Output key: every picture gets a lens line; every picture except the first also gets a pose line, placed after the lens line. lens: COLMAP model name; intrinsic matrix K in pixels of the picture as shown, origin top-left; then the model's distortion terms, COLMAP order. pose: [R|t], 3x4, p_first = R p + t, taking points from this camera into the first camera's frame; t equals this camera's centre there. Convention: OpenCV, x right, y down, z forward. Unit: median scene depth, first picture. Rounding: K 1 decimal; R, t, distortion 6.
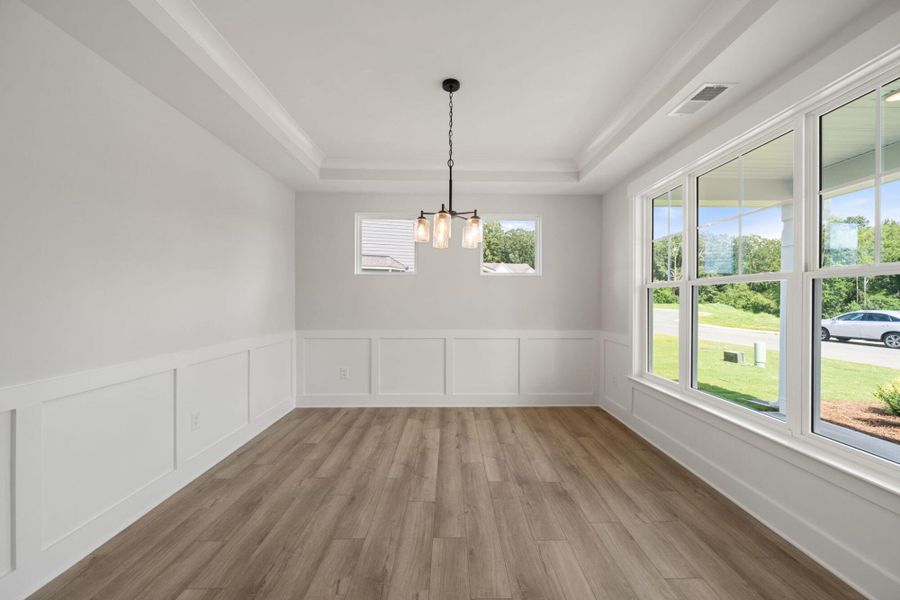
lens RADIAL K [[343.6, 0, 450.9], [0, 343.6, 300.9], [0, 0, 1]] dist [0.001452, 0.000354]
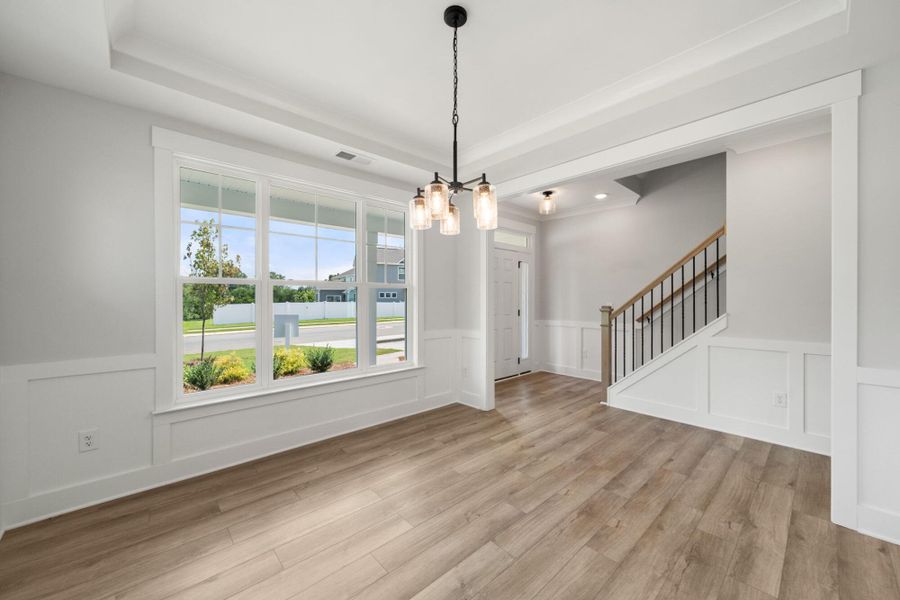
lens RADIAL K [[343.6, 0, 452.9], [0, 343.6, 298.7], [0, 0, 1]] dist [0.001452, 0.000354]
pose [[-0.674133, -0.004600, 0.738596, -0.687777], [-0.000142, 0.999981, 0.006099, -0.020126], [-0.738610, 0.004006, -0.674121, 1.857936]]
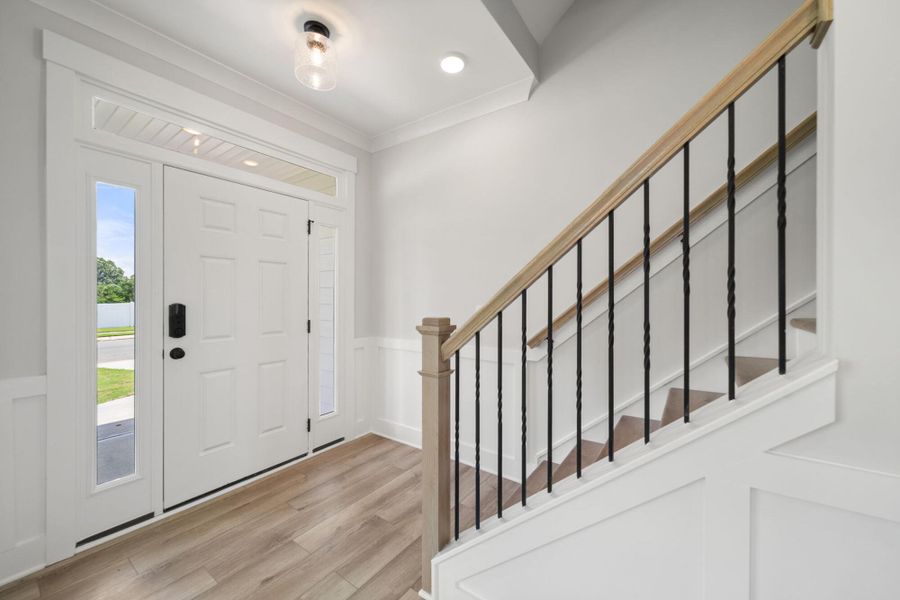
lens RADIAL K [[343.6, 0, 449.1], [0, 343.6, 297.4], [0, 0, 1]] dist [0.001452, 0.000354]
pose [[-0.800999, -0.003772, 0.598654, -0.517555], [-0.001854, 0.999991, 0.003819, -0.015724], [-0.598663, 0.001949, -0.800998, 1.278238]]
